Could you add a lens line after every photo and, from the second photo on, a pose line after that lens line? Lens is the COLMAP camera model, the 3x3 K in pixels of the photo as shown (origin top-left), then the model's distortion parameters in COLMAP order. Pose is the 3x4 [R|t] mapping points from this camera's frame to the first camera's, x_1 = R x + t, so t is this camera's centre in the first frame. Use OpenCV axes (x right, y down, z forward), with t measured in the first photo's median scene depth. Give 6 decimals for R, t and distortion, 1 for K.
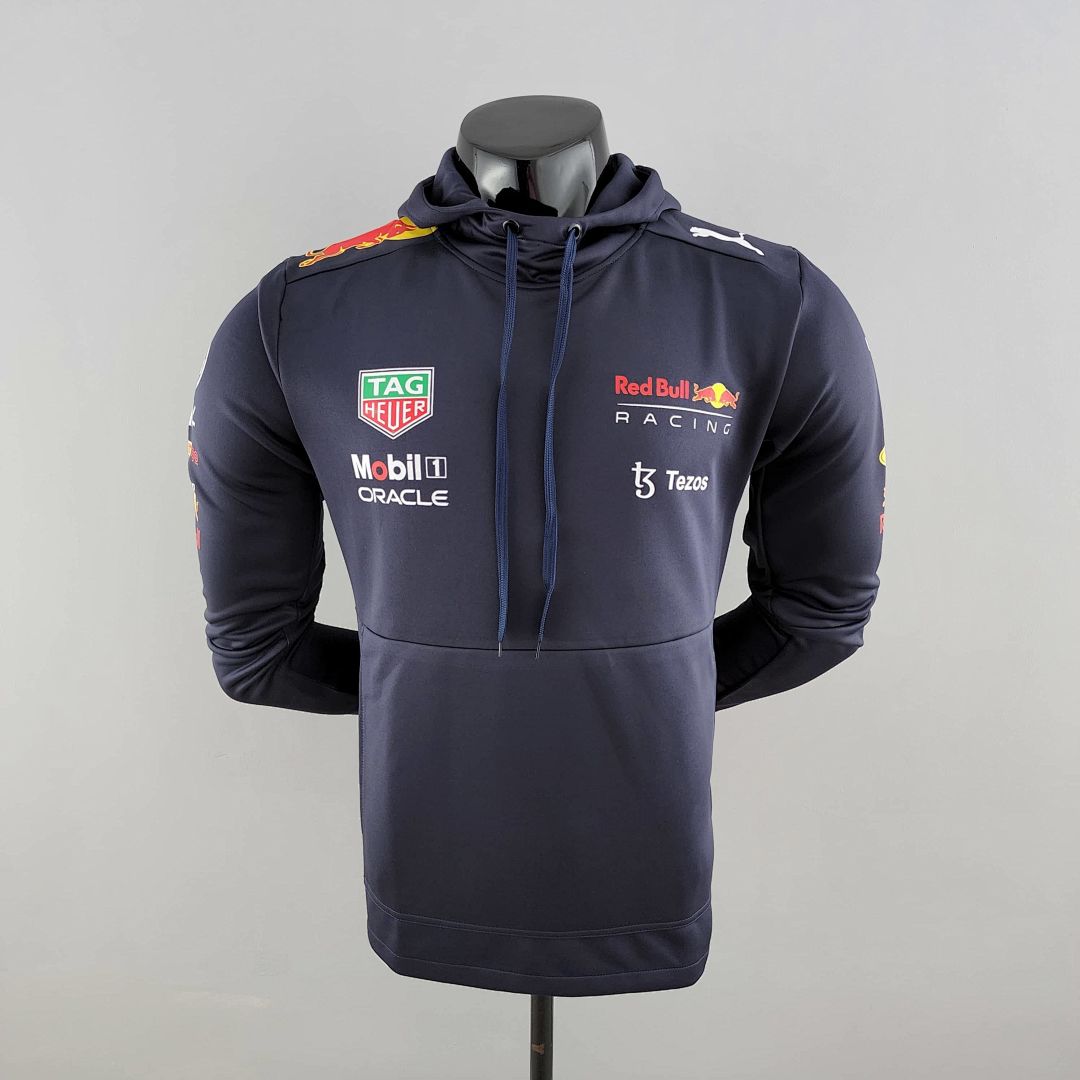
lens RADIAL K [[949.9, 0, 540.0], [0, 949.9, 540.0], [0, 0, 1]] dist [0.110403, -0.216236]
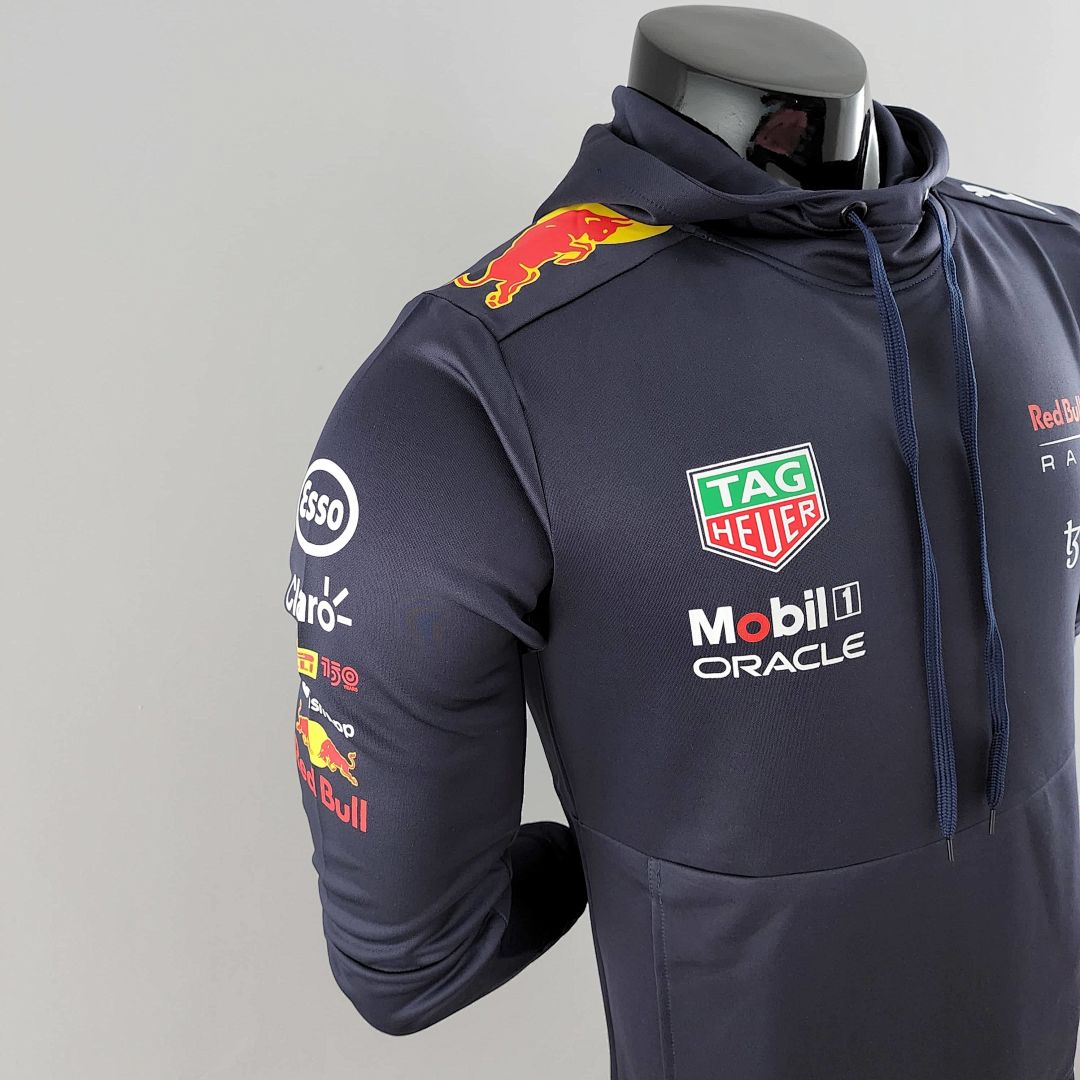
lens RADIAL K [[949.9, 0, 540.0], [0, 949.9, 540.0], [0, 0, 1]] dist [0.110403, -0.216236]
pose [[0.878449, -0.226334, 0.420833, -0.531254], [0.215304, 0.973719, 0.074263, -0.201527], [-0.426581, 0.025371, 0.904093, 0.518158]]
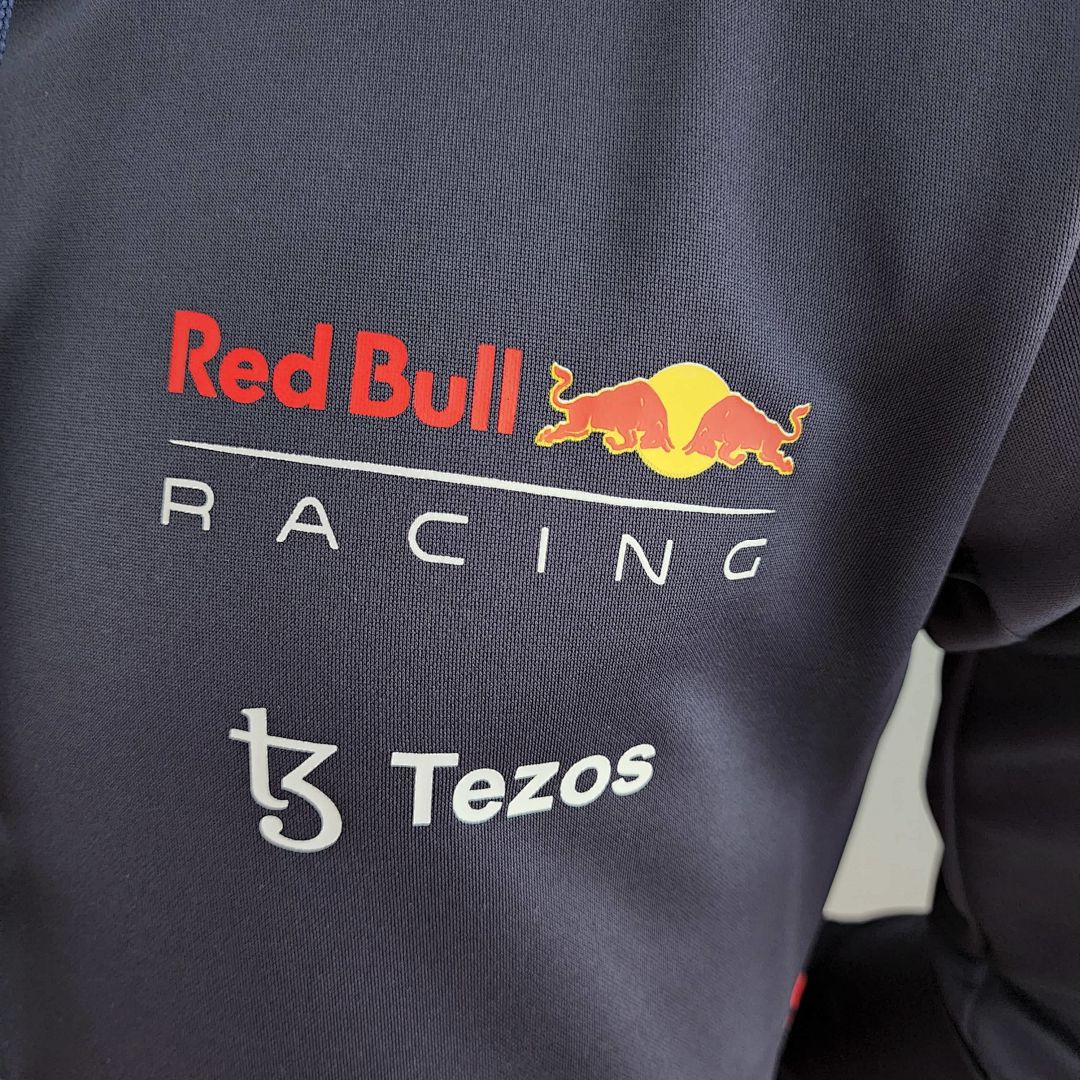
lens RADIAL K [[1040.0, 0, 535.7], [0, 1040.0, 525.0], [0, 0, 1]] dist [0.095495, -0.286164]
pose [[0.949238, 0.103992, -0.296873, 0.229722], [-0.074885, 0.991346, 0.107819, -0.152859], [0.305516, -0.080114, 0.948811, 0.780269]]
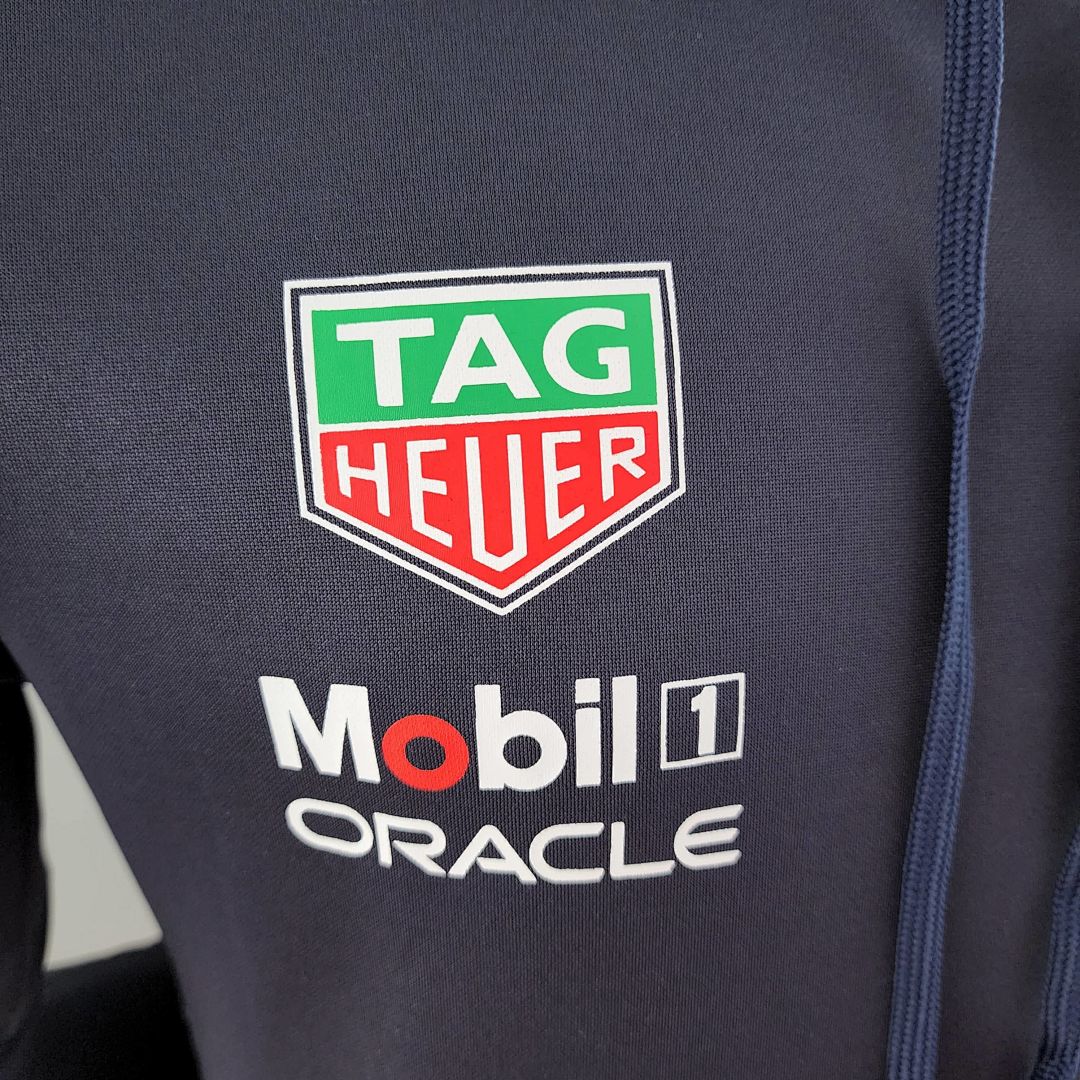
lens RADIAL K [[1040.0, 0, 535.7], [0, 1040.0, 525.0], [0, 0, 1]] dist [0.095495, -0.286164]
pose [[0.931732, -0.100178, 0.349056, -0.224347], [0.059665, 0.990365, 0.124969, -0.153126], [-0.358212, -0.095611, 0.928732, 0.784321]]
